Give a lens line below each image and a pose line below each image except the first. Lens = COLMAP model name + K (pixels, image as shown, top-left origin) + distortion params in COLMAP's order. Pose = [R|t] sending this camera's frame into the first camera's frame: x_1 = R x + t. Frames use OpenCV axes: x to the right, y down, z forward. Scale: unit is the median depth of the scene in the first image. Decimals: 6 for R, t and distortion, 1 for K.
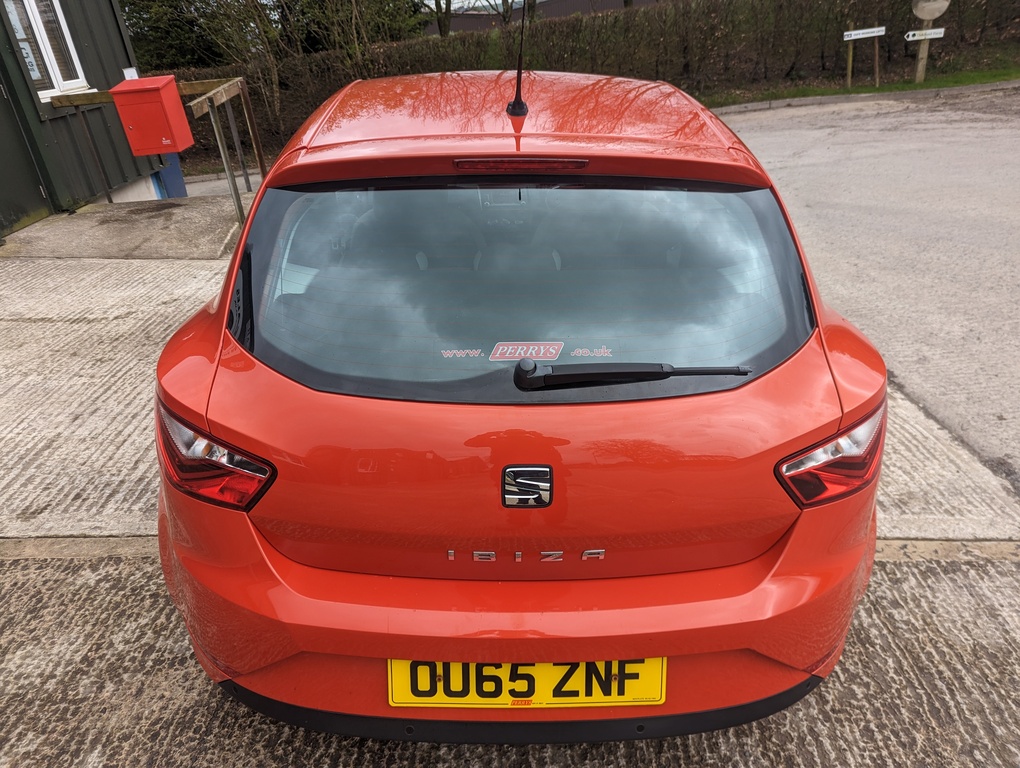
lens RADIAL K [[716.8, 0, 501.4], [0, 716.8, 373.5], [0, 0, 1]] dist [0.070846, -0.066666]
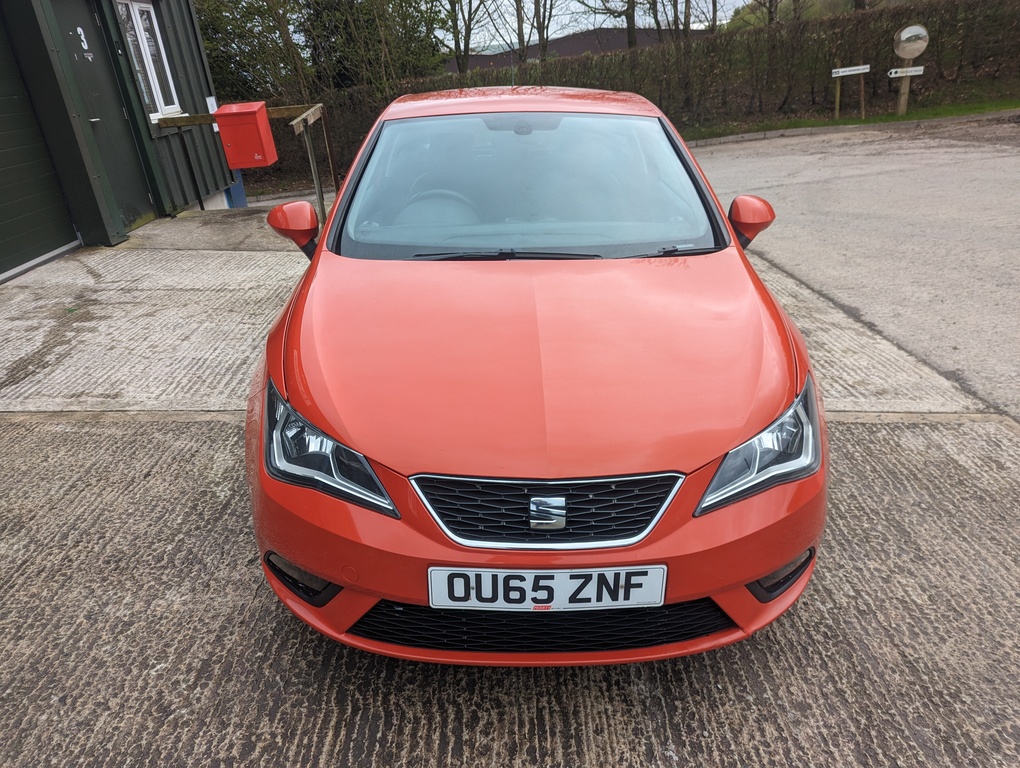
lens RADIAL K [[716.8, 0, 501.4], [0, 716.8, 373.5], [0, 0, 1]] dist [0.070846, -0.066666]
pose [[0.999985, 0.000404, 0.005463, -0.053854], [-0.000155, 0.998969, -0.045394, 0.063086], [-0.005476, 0.045393, 0.998954, -0.117166]]
